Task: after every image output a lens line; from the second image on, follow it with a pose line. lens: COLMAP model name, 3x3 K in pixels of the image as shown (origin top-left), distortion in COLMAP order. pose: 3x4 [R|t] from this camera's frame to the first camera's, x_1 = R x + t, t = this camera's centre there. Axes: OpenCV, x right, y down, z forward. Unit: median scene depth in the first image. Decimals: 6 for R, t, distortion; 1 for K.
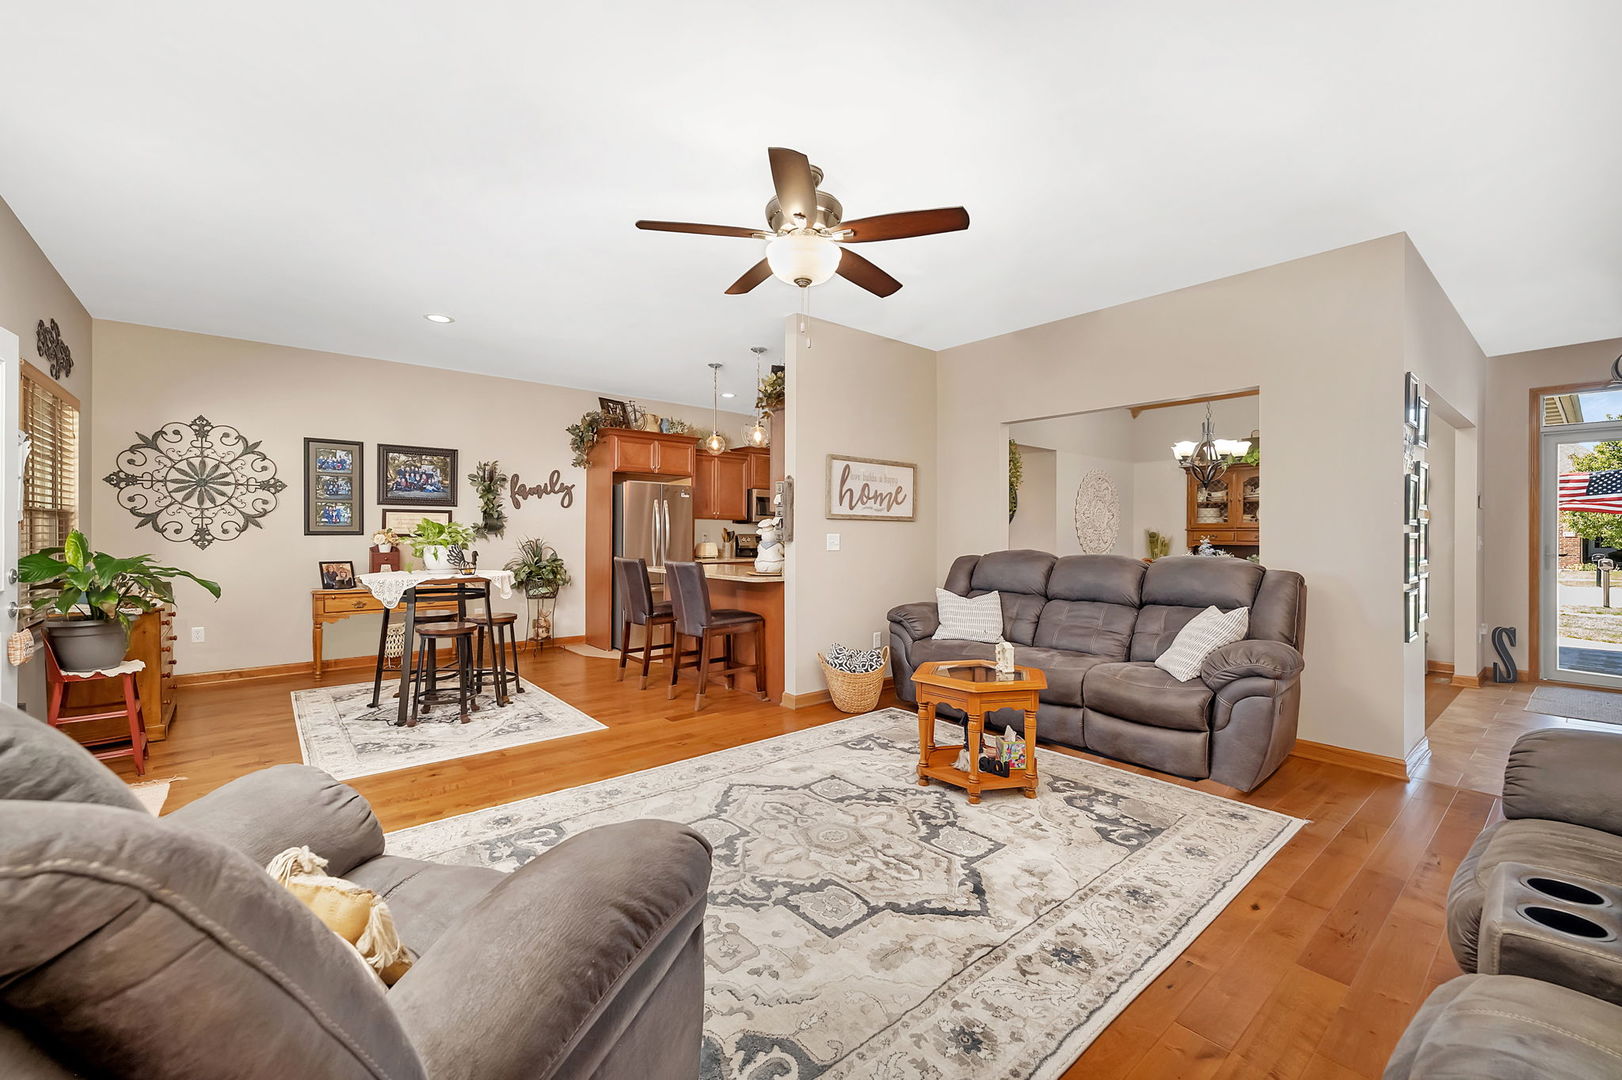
lens RADIAL K [[674.5, 0, 807.7], [0, 674.5, 536.1], [0, 0, 1]] dist [0.002009, -0.000064]
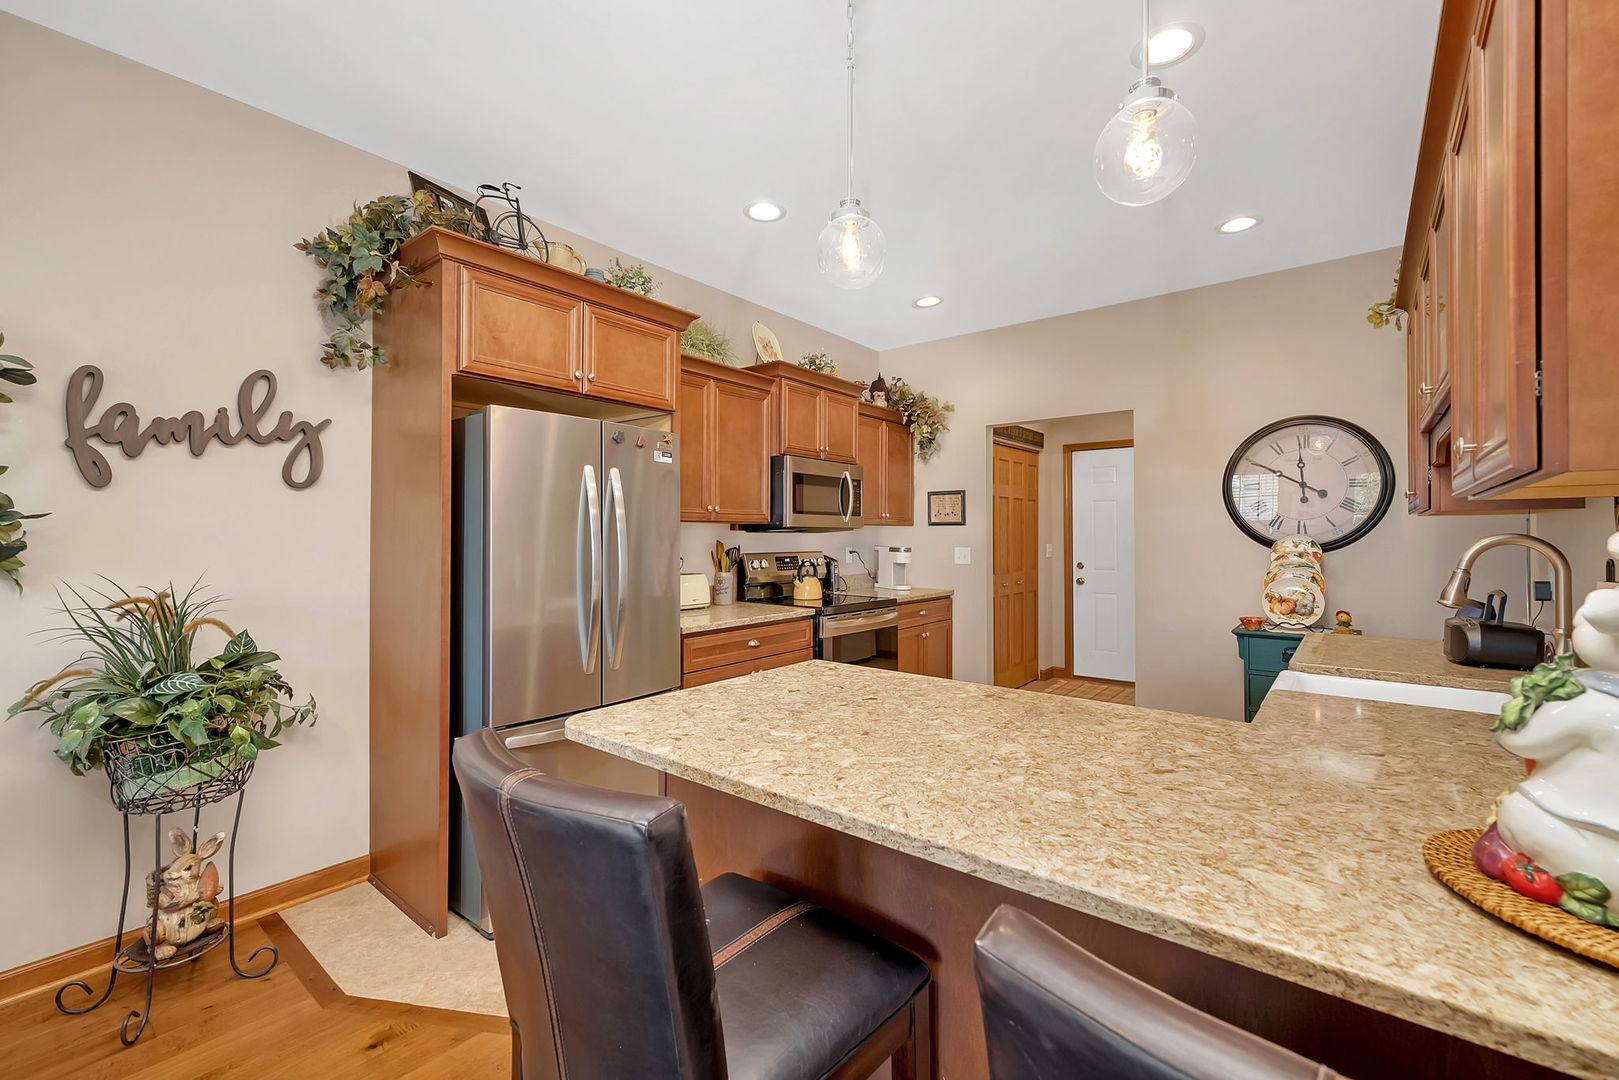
lens RADIAL K [[673.2, 0, 809.3], [0, 673.2, 526.6], [0, 0, 1]] dist [0.002009, -0.000064]
pose [[0.979705, -0.003060, 0.200423, -0.216198], [0.005777, 0.999899, -0.012973, -0.021041], [-0.200363, 0.013868, 0.979624, 0.754676]]
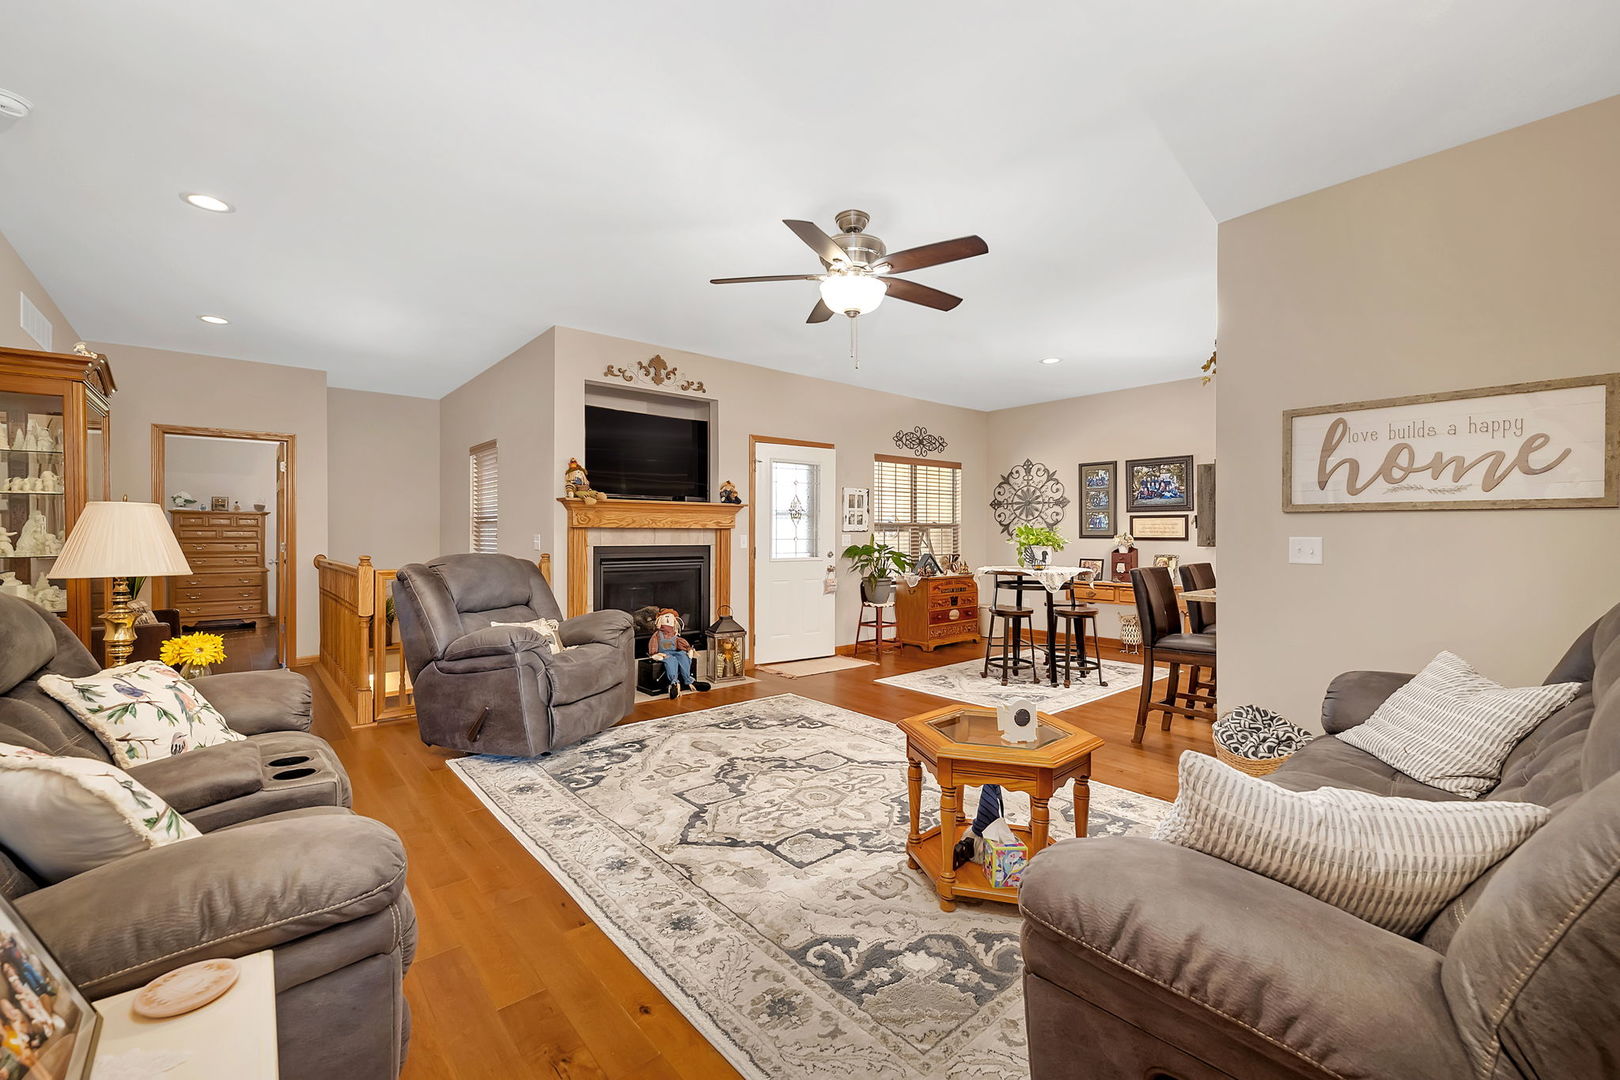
lens RADIAL K [[673.6, 0, 797.8], [0, 673.6, 531.4], [0, 0, 1]] dist [0.002009, -0.000064]
pose [[-0.014835, -0.008302, -0.999855, 0.556957], [-0.006266, 0.999947, -0.008210, -0.000114], [0.999870, 0.006144, -0.014887, 0.456504]]
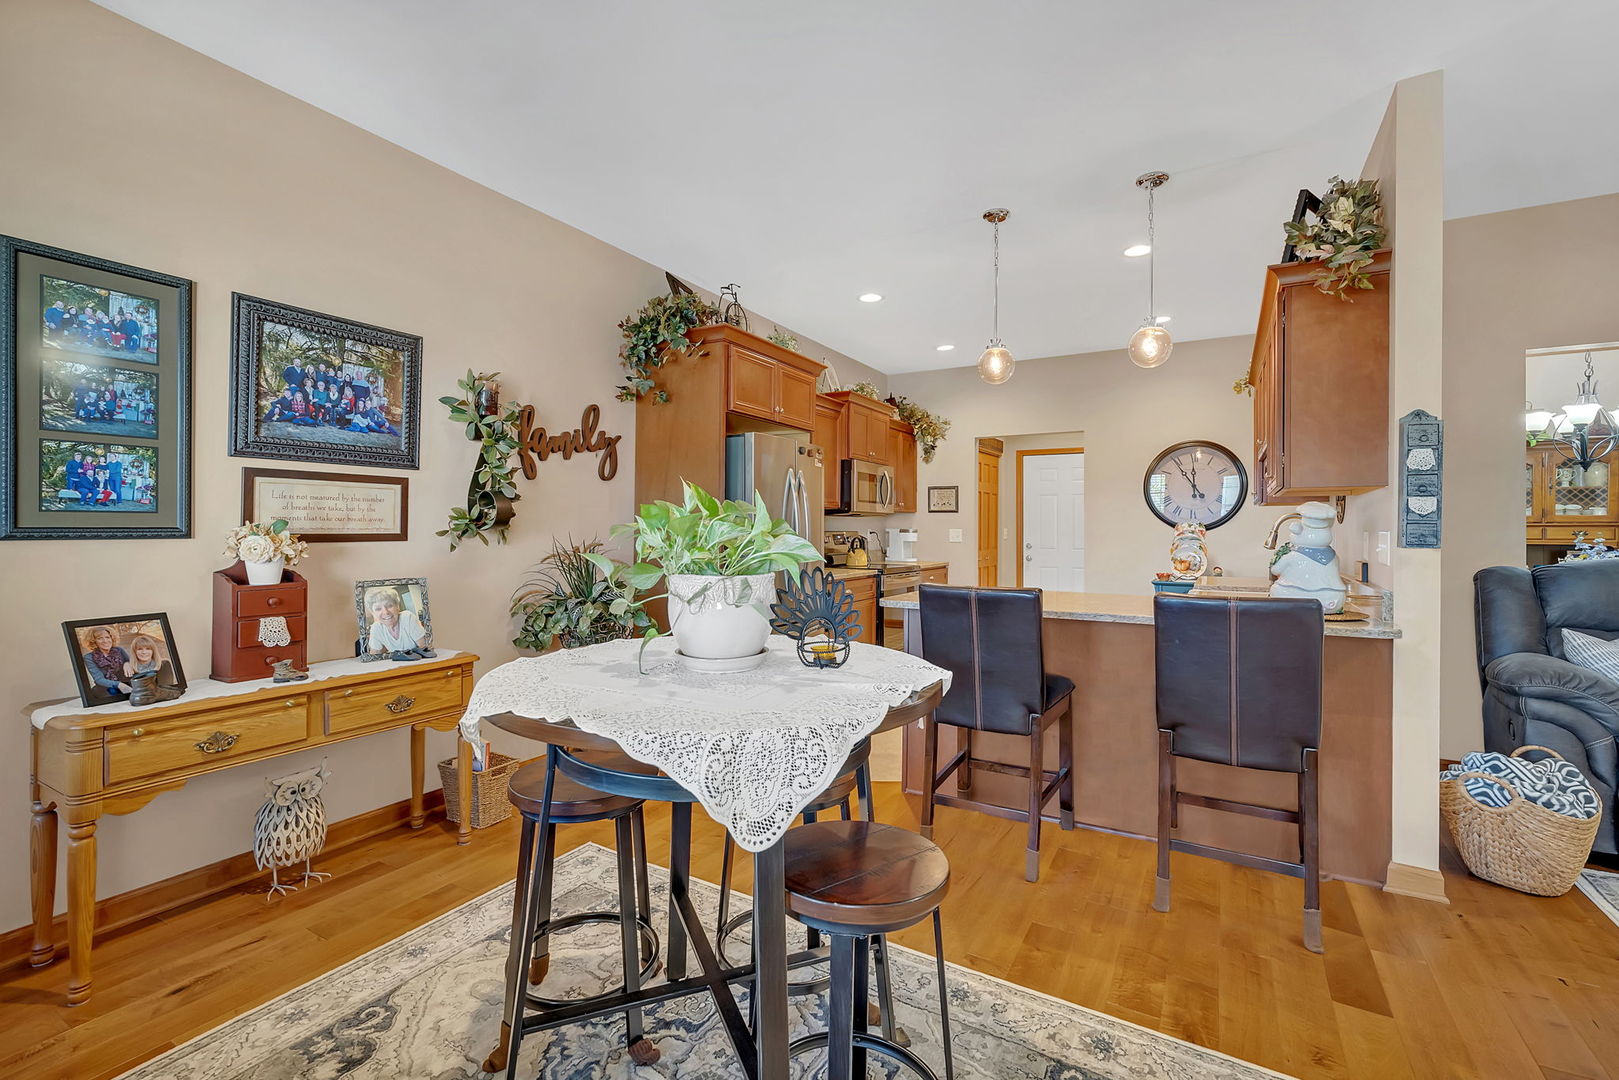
lens RADIAL K [[719.0, 0, 808.0], [0, 719.0, 528.0], [0, 0, 1]] dist [0.004297, 0.000044]
pose [[0.937469, 0.001178, 0.348066, -0.488712], [-0.000926, 0.999999, -0.000892, -0.006836], [-0.348067, 0.000515, 0.937470, 0.527423]]
